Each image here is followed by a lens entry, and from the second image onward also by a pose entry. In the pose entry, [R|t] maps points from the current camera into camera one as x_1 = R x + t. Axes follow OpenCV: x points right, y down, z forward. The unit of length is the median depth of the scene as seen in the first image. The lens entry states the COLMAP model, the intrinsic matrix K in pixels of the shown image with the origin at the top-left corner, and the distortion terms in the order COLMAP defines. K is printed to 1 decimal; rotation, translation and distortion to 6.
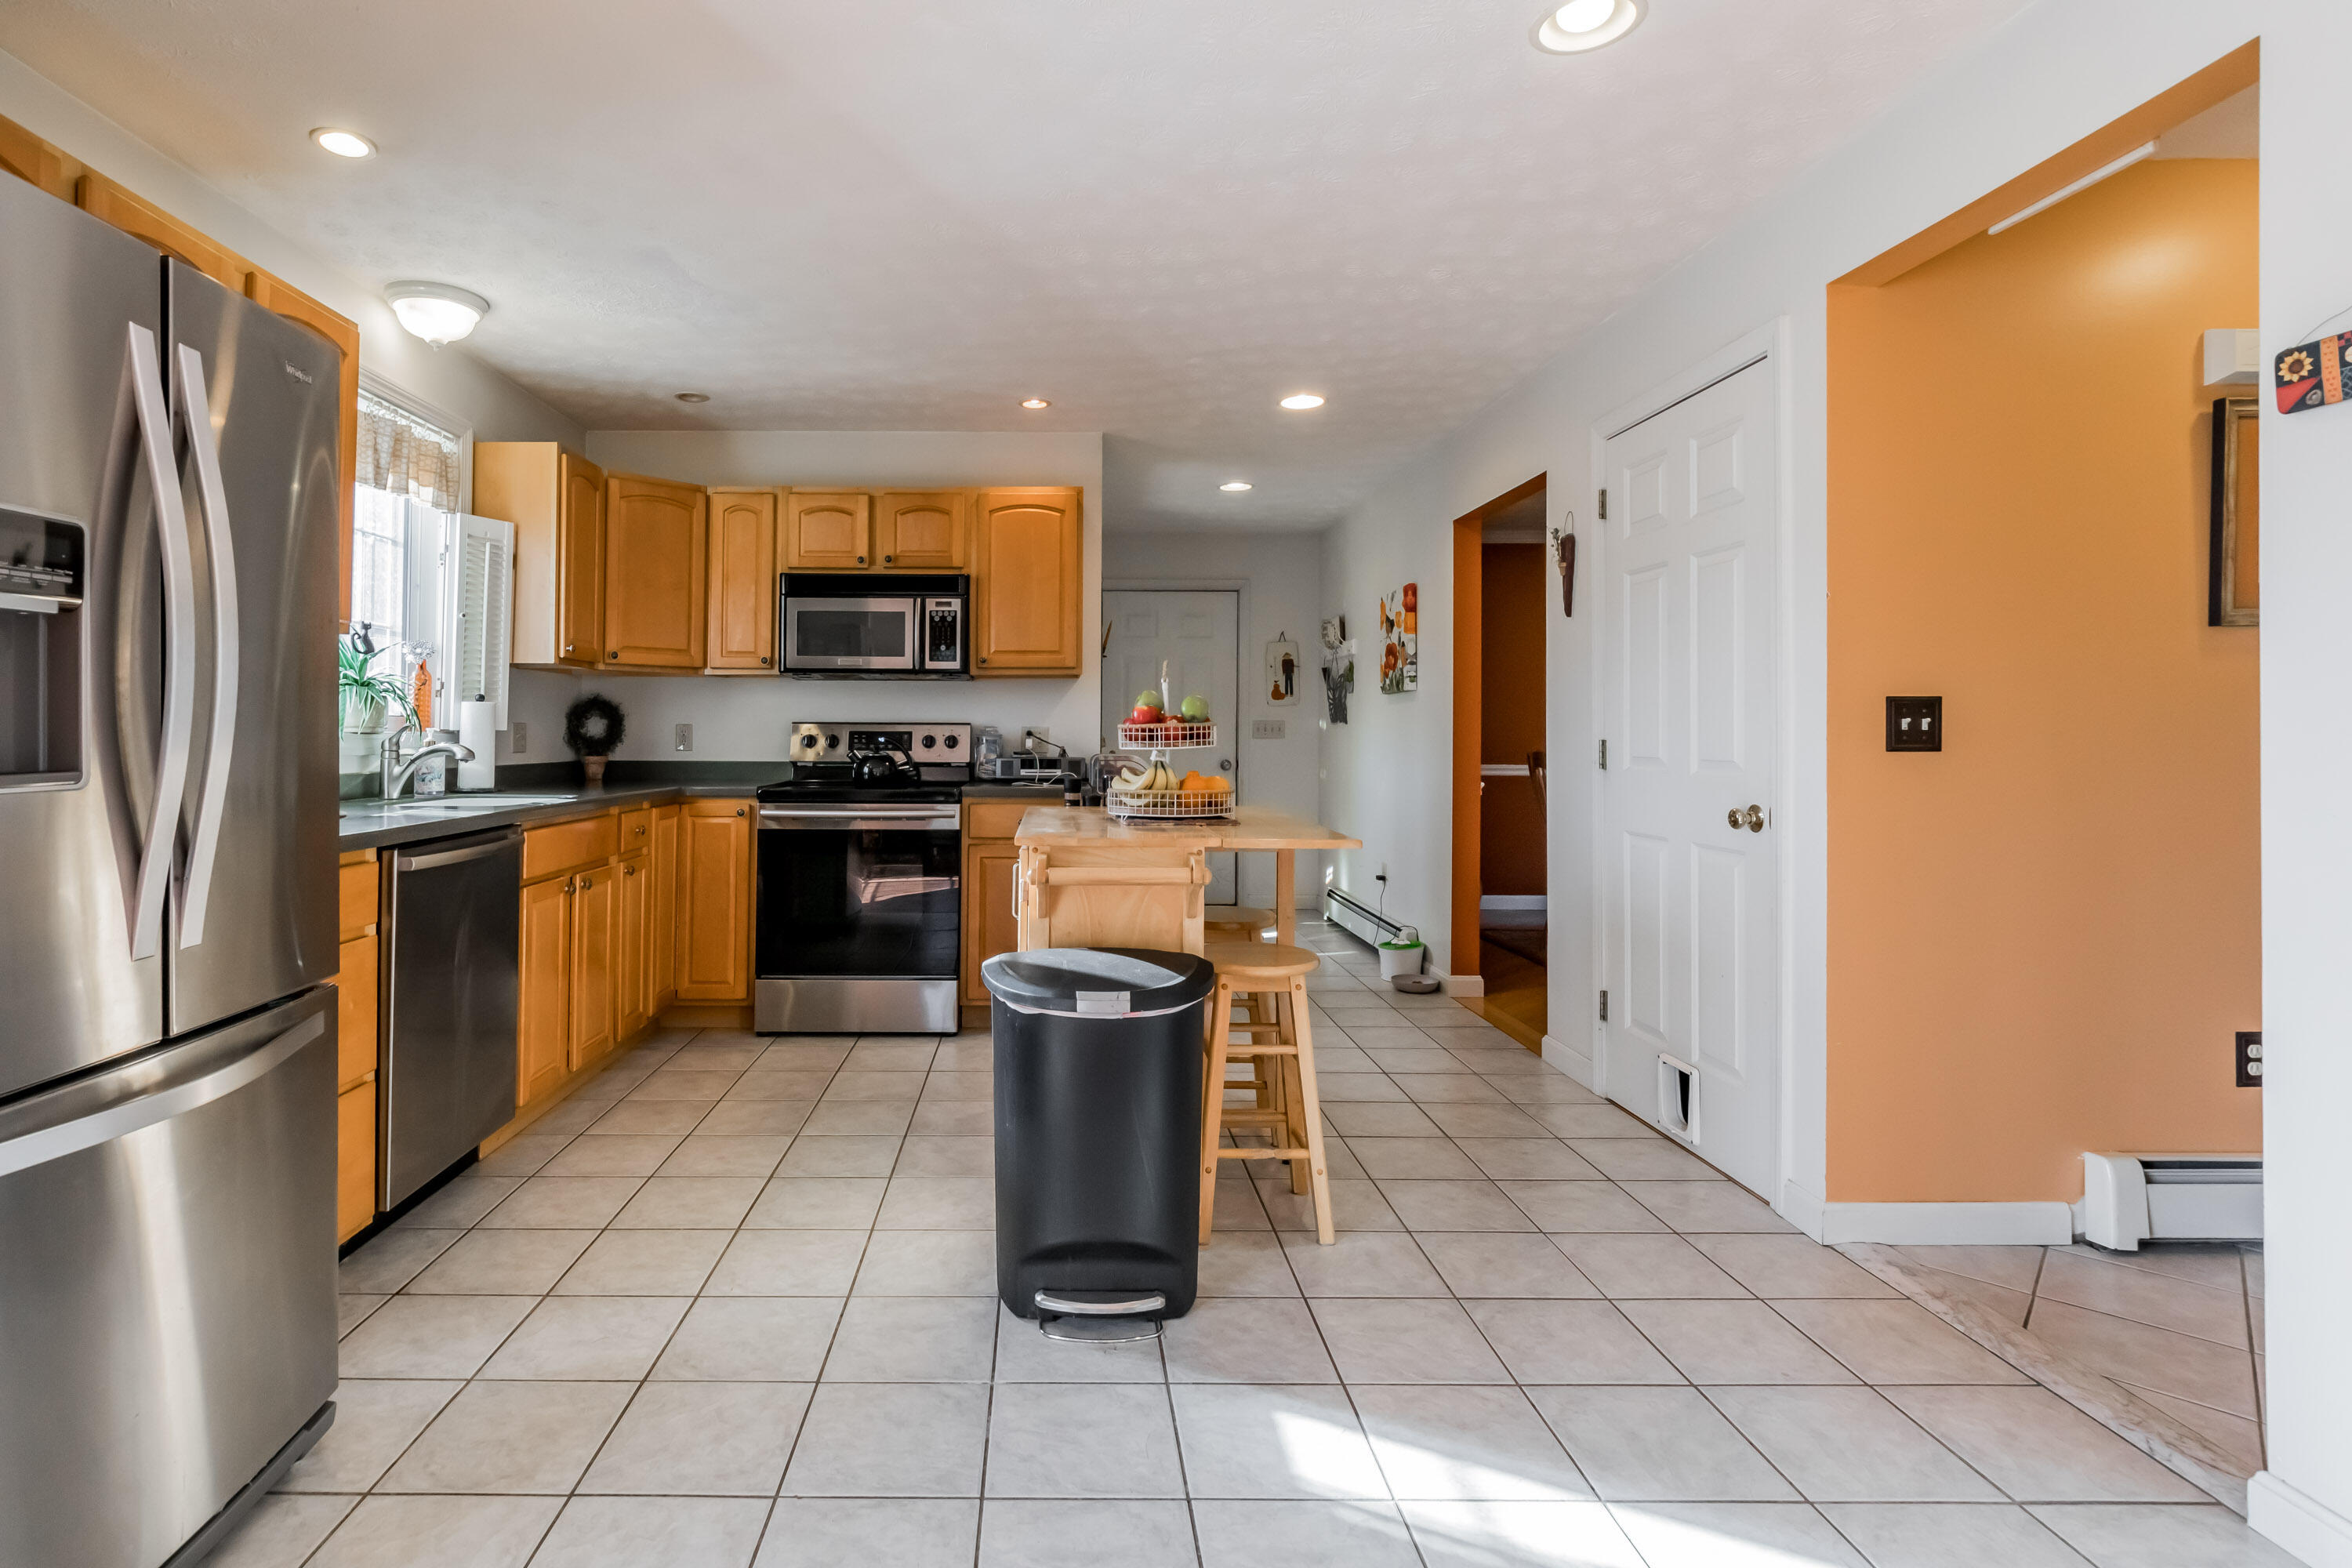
lens RADIAL K [[1130.2, 0, 1048.7], [0, 1130.2, 721.9], [0, 0, 1]] dist [0.006117, -0.001343]
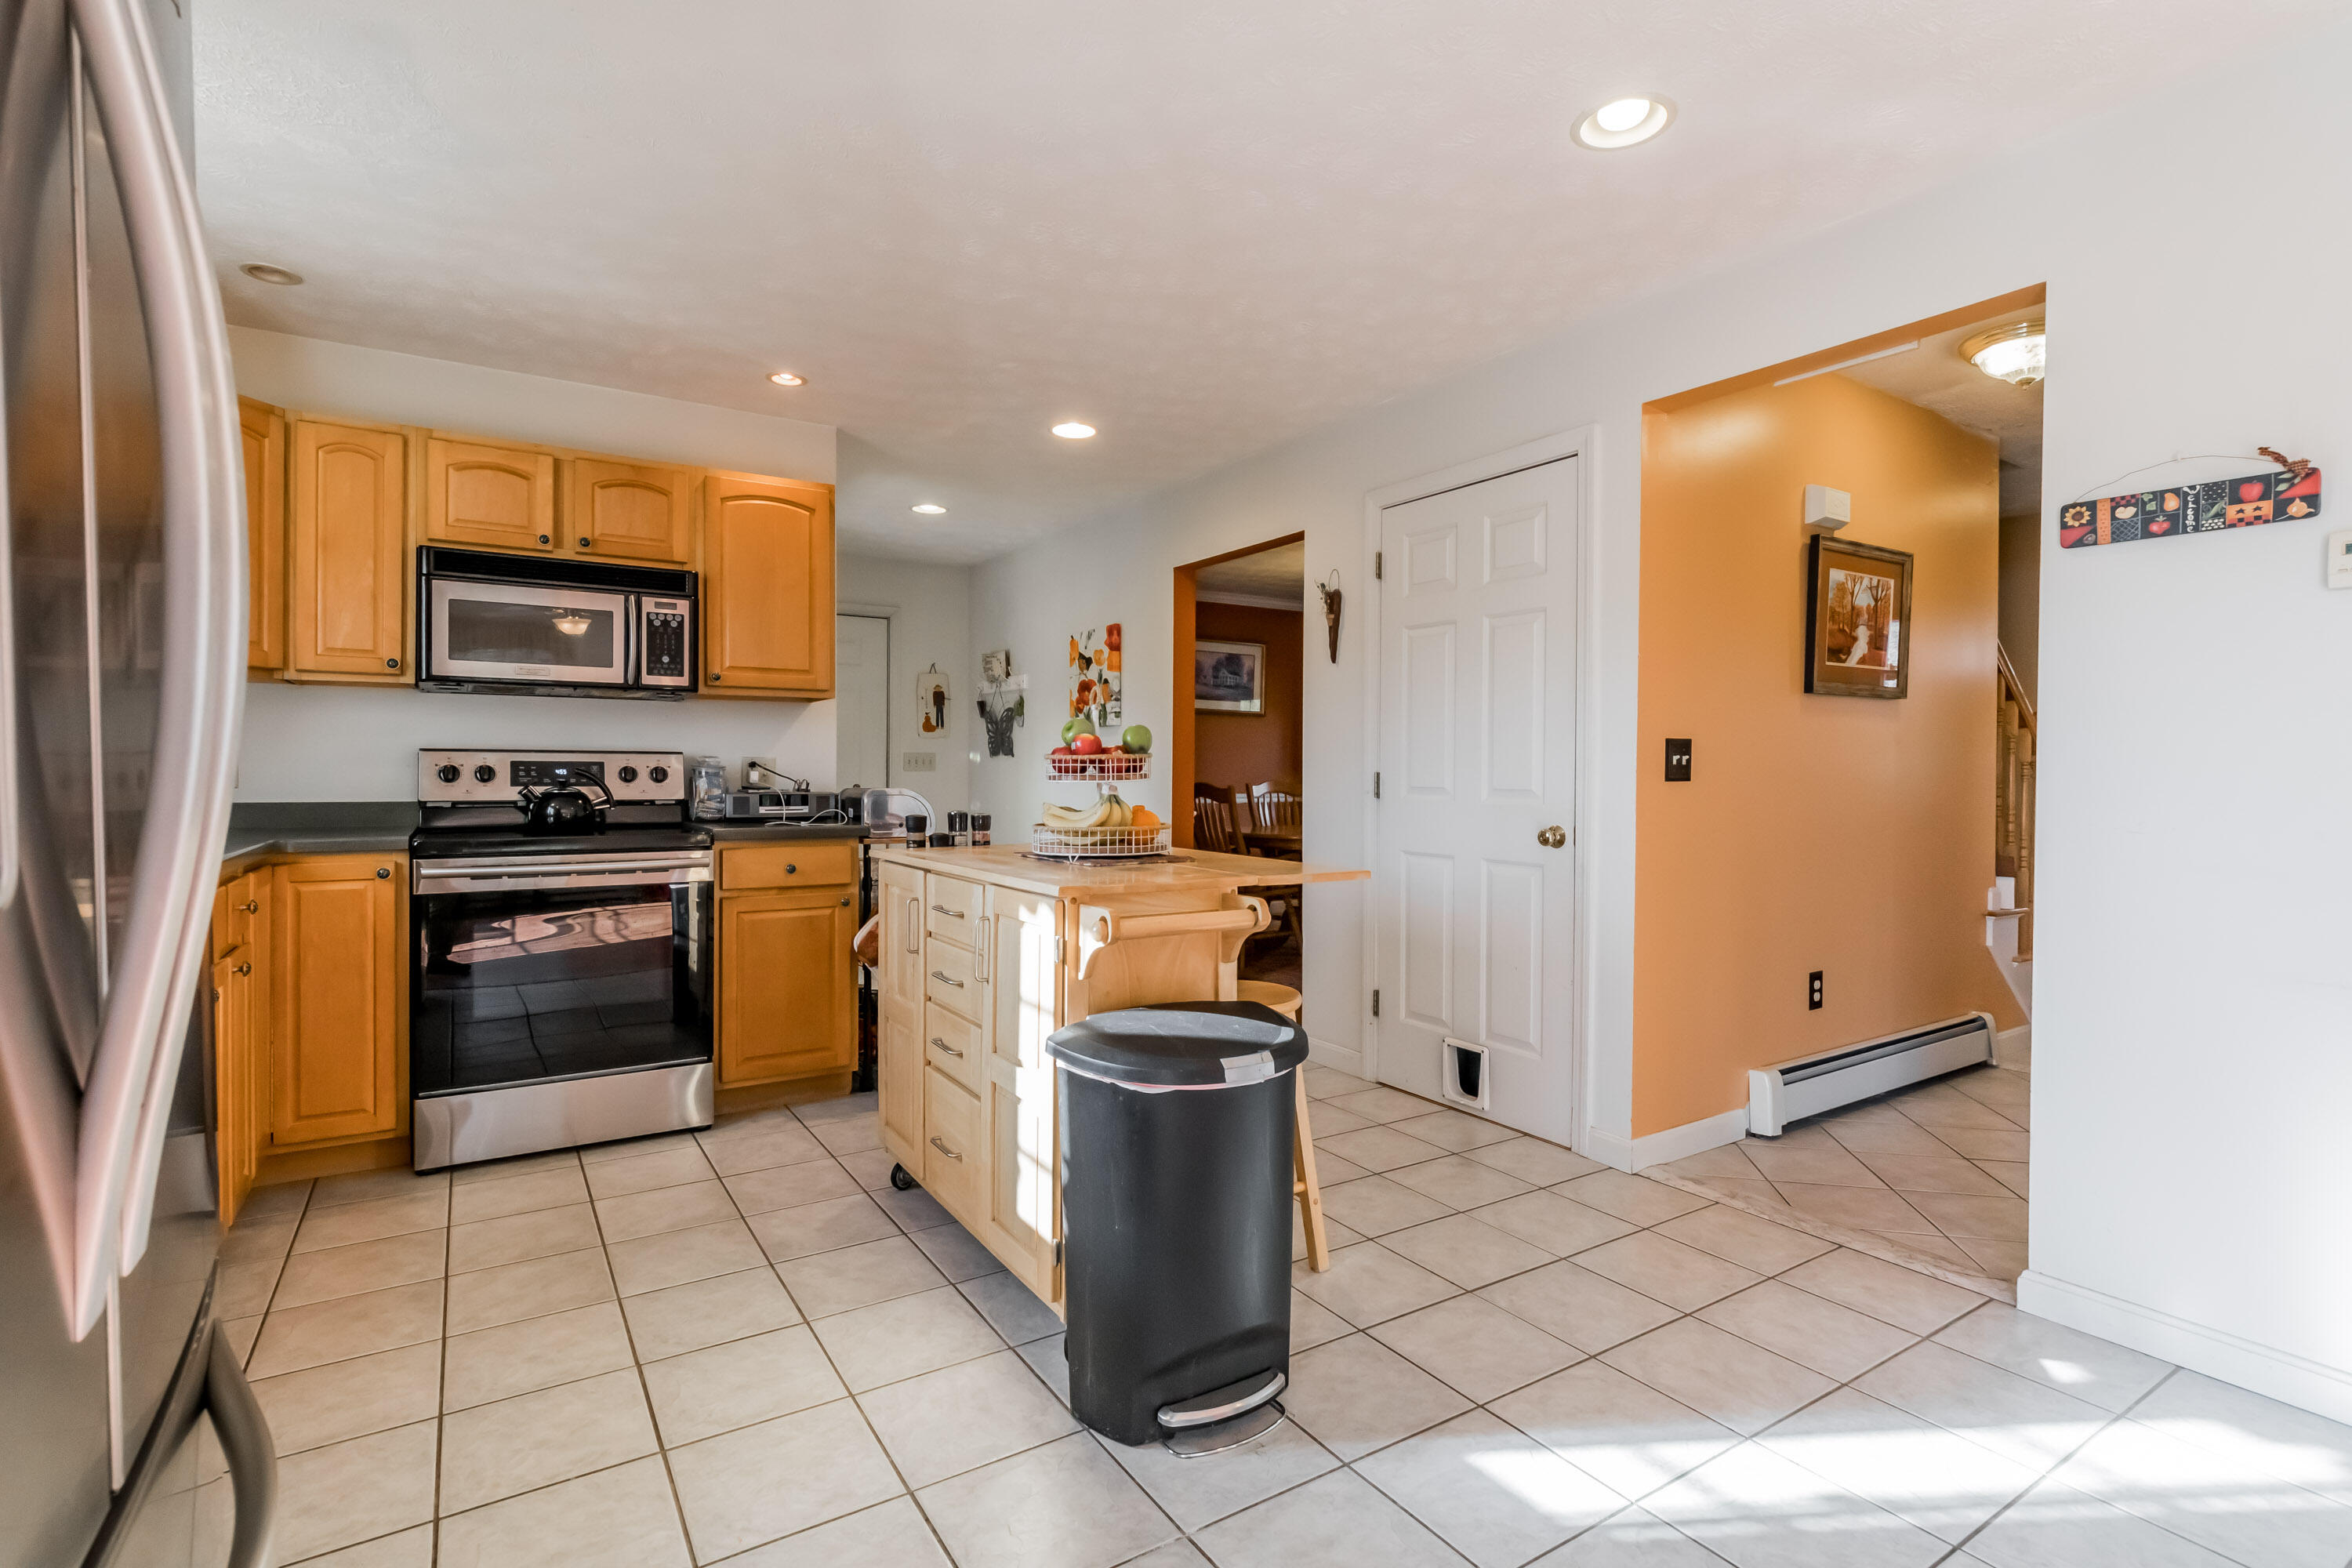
lens RADIAL K [[1081.3, 0, 1176.1], [0, 1081.3, 786.0], [0, 0, 1]] dist [0.002680, -0.001423]
pose [[0.845208, -0.006441, 0.534399, -0.297703], [-0.008749, 0.999627, 0.025885, 0.003537], [-0.534366, -0.026554, 0.844836, 0.208301]]
